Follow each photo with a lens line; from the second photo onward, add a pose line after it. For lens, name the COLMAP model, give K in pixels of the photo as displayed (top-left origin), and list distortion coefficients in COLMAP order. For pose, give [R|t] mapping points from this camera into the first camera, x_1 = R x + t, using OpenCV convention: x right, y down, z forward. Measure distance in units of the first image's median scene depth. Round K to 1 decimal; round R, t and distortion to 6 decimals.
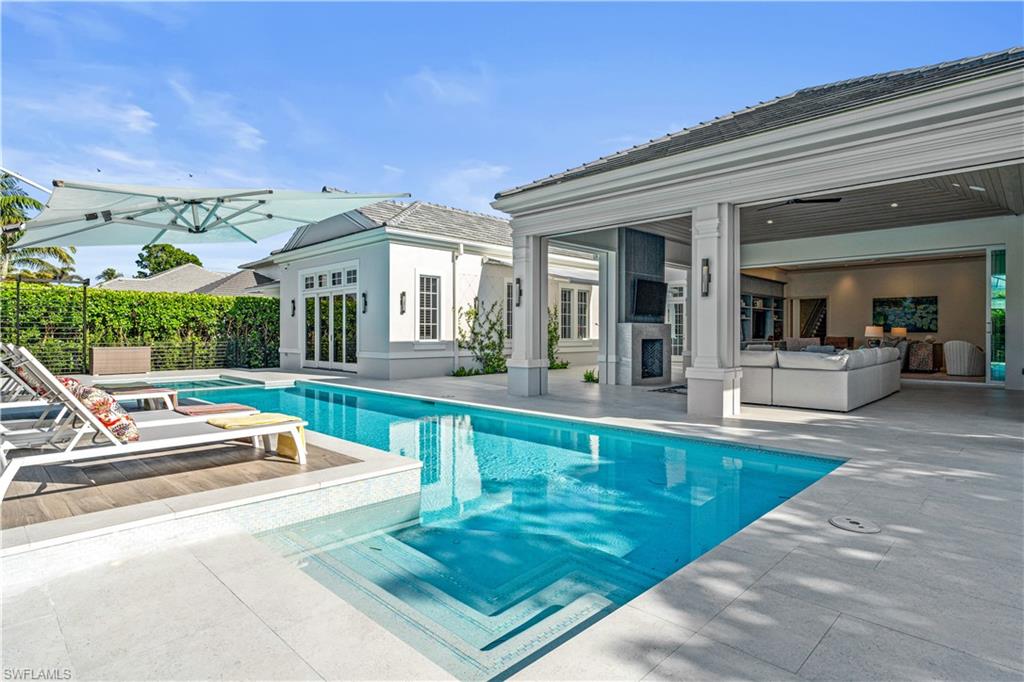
lens RADIAL K [[542.6, 0, 515.5], [0, 542.6, 335.8], [0, 0, 1]] dist [-0.008313, -0.001219]
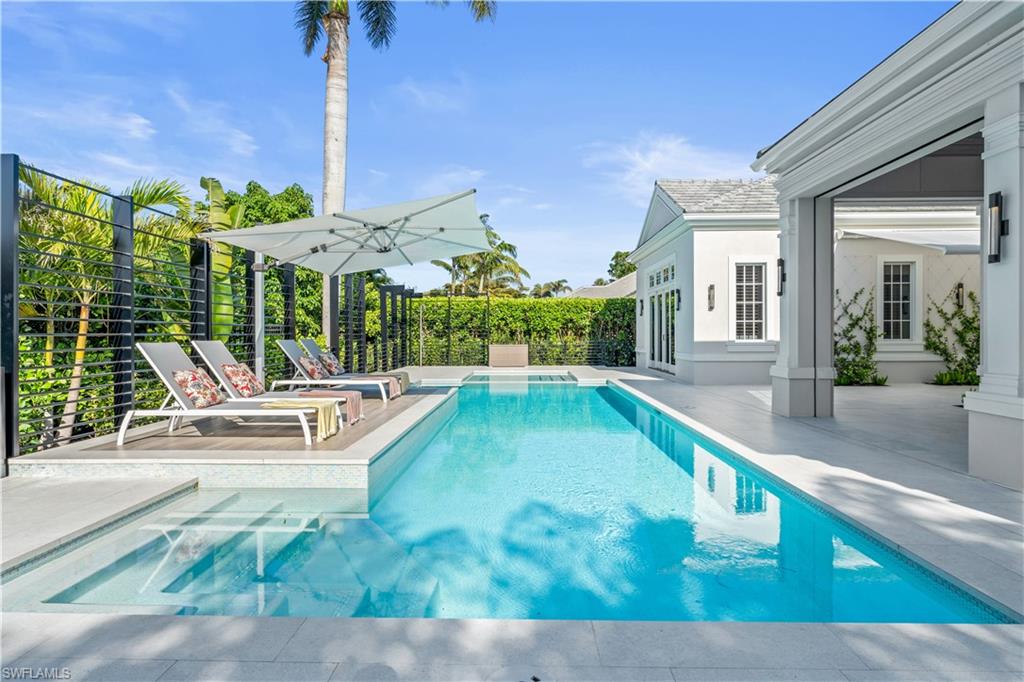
lens RADIAL K [[565.0, 0, 510.2], [0, 565.0, 338.9], [0, 0, 1]] dist [-0.007274, -0.000157]
pose [[0.677326, 0.003888, -0.735673, 0.229166], [0.001086, 0.999980, 0.006284, -0.000347], [0.735683, -0.005056, 0.677308, 0.139177]]
